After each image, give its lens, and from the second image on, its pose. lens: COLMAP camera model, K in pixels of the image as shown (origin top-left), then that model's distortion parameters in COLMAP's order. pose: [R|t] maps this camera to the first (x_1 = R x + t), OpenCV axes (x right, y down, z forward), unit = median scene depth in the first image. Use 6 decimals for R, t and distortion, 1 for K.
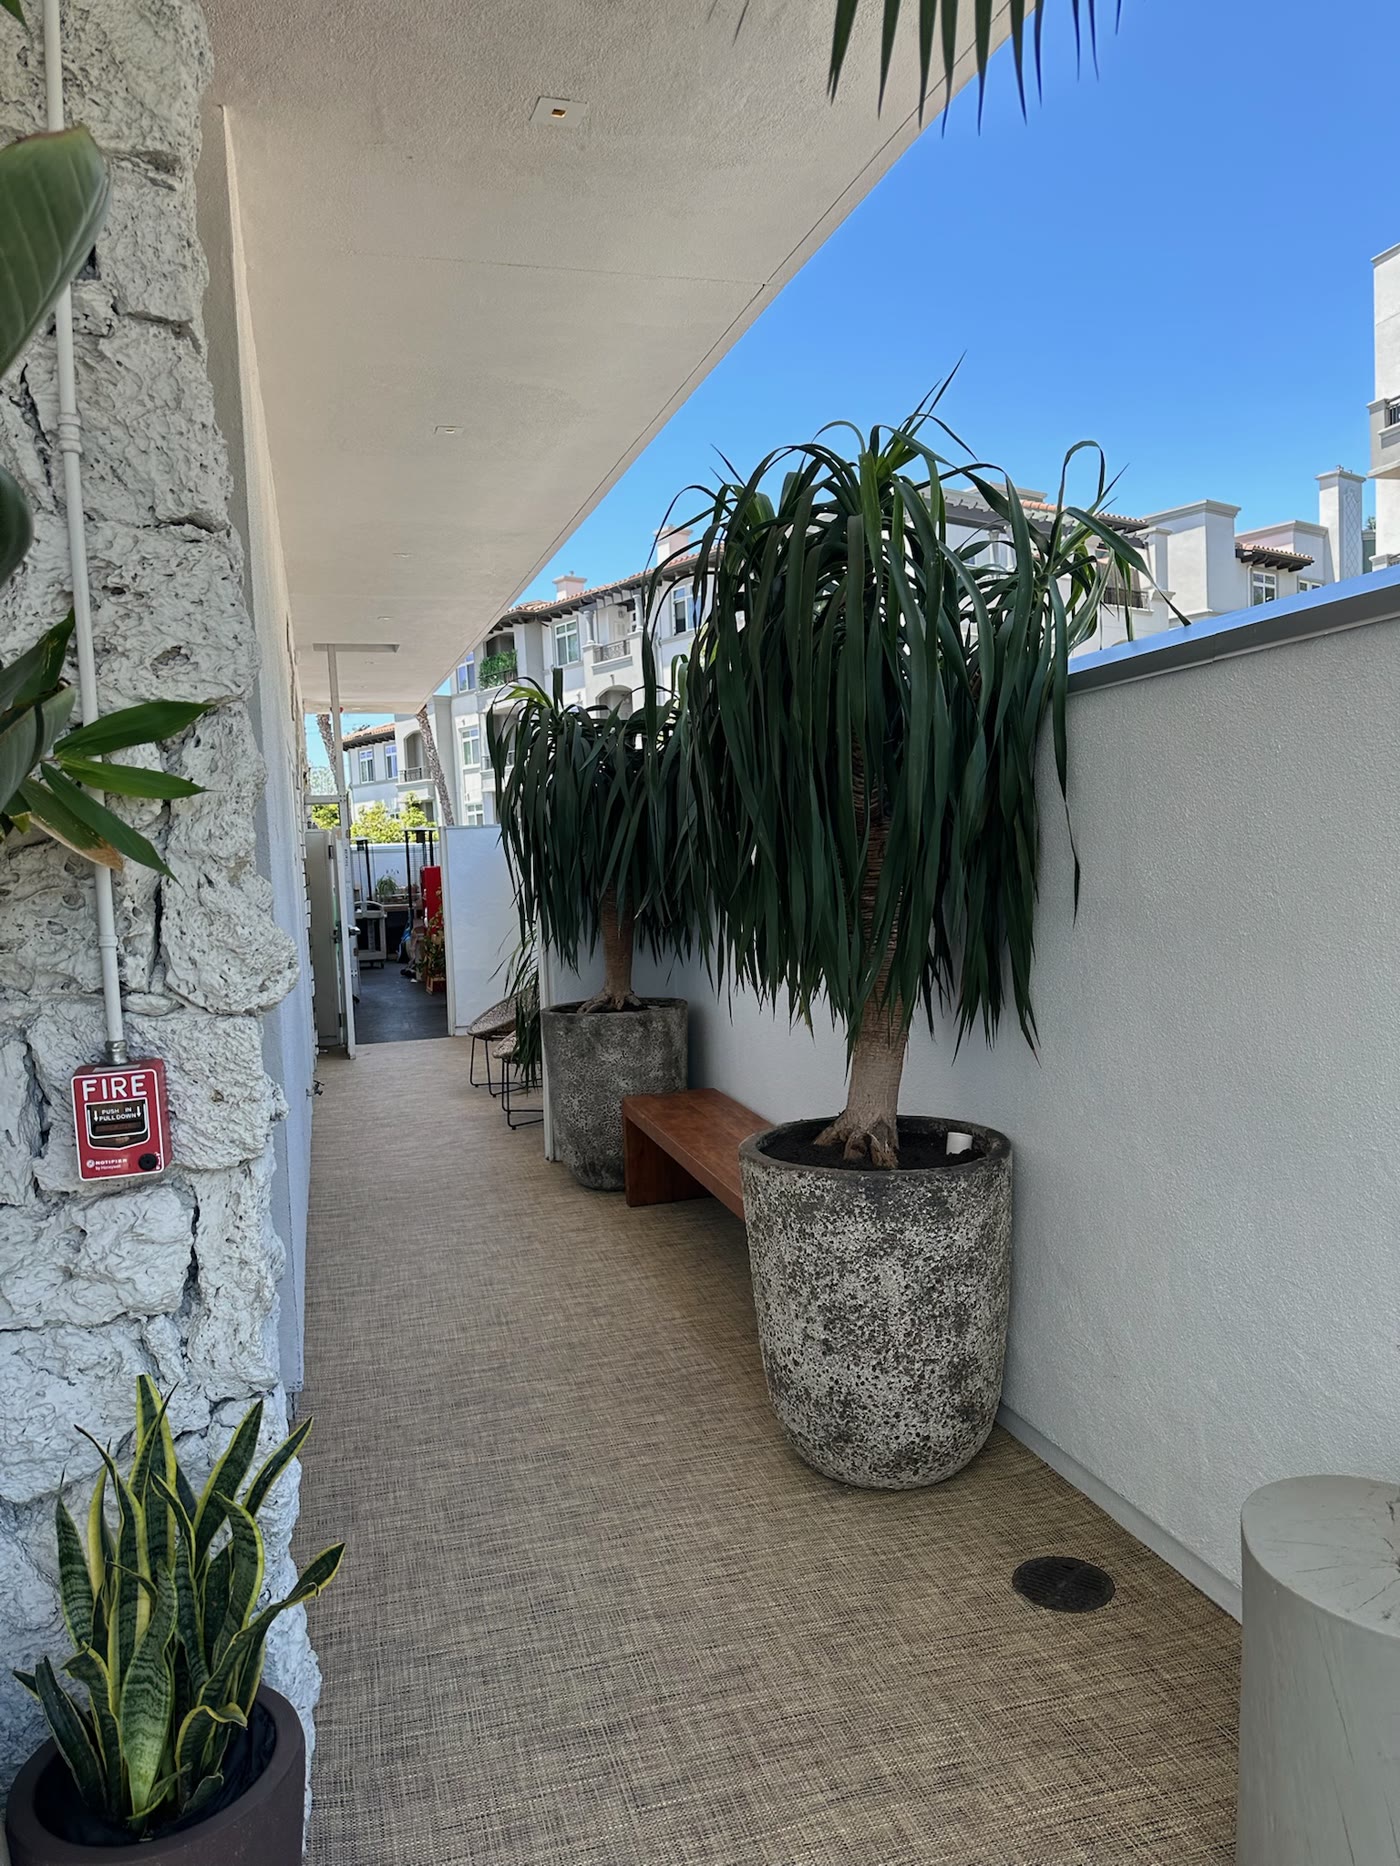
lens RADIAL K [[1358.8, 0, 727.9], [0, 1358.8, 963.4], [0, 0, 1]] dist [0.220821, -0.338539]
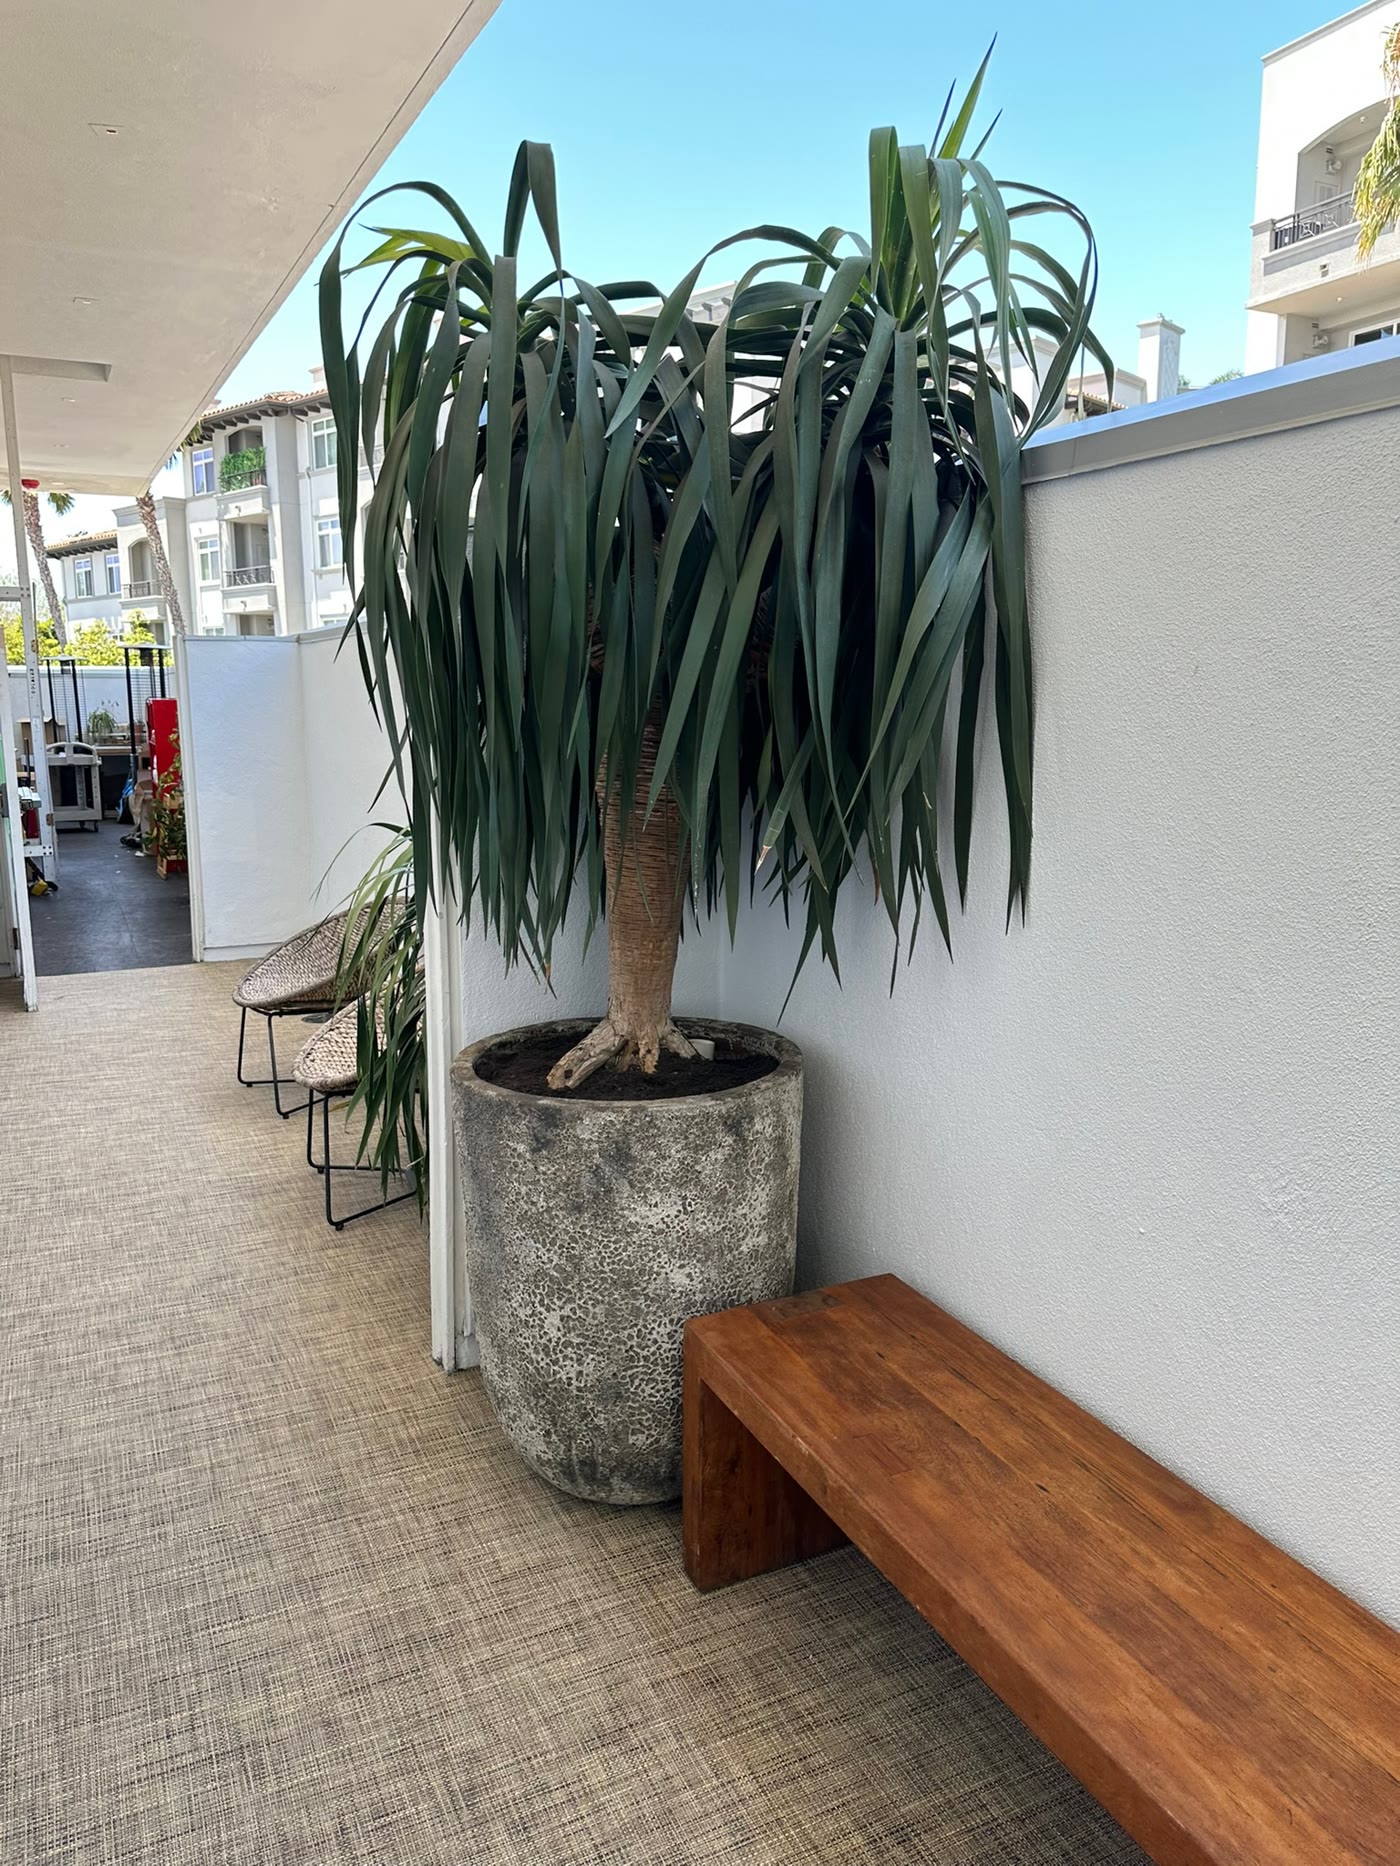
lens RADIAL K [[1353.7, 0, 700.0], [0, 1353.7, 933.0], [0, 0, 1]] dist [0.076123, -0.105660]
pose [[0.986923, 0.011007, 0.160815, -0.044633], [-0.025167, 0.995953, 0.086279, -0.014586], [-0.159214, -0.089198, 0.983206, 0.205806]]
